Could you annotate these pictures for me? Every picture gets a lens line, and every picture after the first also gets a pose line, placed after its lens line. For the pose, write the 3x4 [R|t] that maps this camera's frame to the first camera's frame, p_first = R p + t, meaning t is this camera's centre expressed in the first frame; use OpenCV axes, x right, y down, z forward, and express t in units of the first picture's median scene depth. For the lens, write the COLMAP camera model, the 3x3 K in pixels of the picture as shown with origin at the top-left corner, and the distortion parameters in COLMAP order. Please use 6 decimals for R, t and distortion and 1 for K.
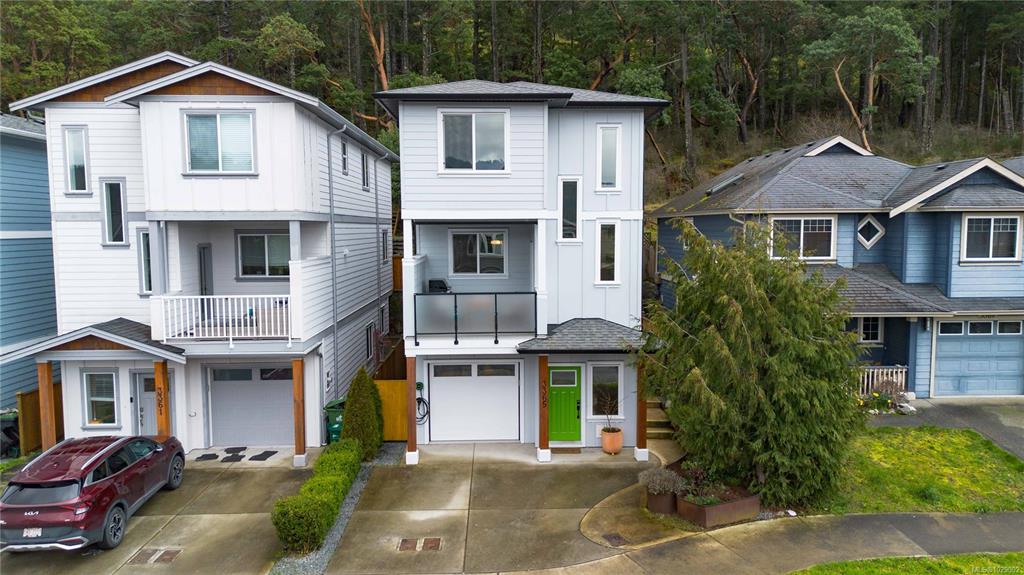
lens RADIAL K [[726.7, 0, 514.9], [0, 726.7, 289.3], [0, 0, 1]] dist [0.040703, -0.022654]
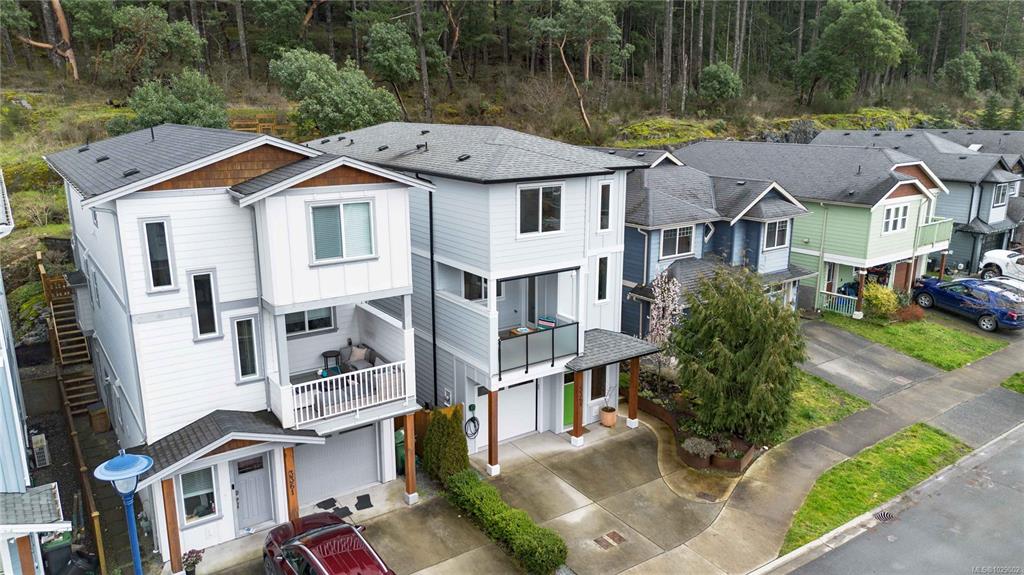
lens RADIAL K [[726.7, 0, 516.7], [0, 726.7, 285.7], [0, 0, 1]] dist [0.040703, -0.022654]
pose [[0.835373, -0.127865, 0.534605, -0.699663], [0.042868, 0.984761, 0.168547, -0.265398], [-0.548010, -0.117883, 0.828124, 0.012475]]
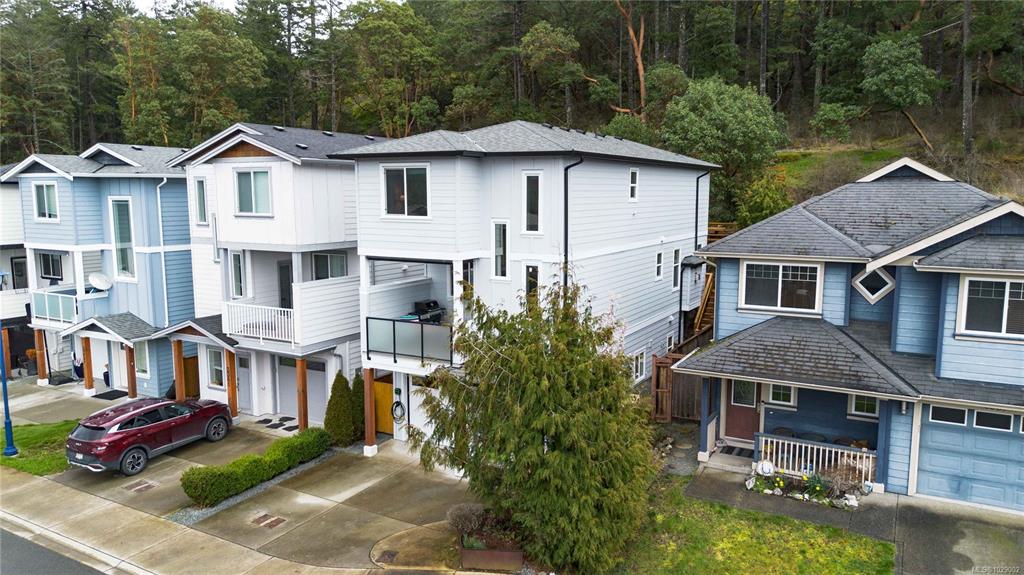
lens RADIAL K [[726.7, 0, 513.5], [0, 726.7, 288.8], [0, 0, 1]] dist [0.040703, -0.022654]
pose [[0.855829, 0.073083, -0.512071, 0.648232], [-0.048110, 0.996924, 0.061875, -0.120655], [0.515017, -0.028319, 0.856712, 0.089999]]
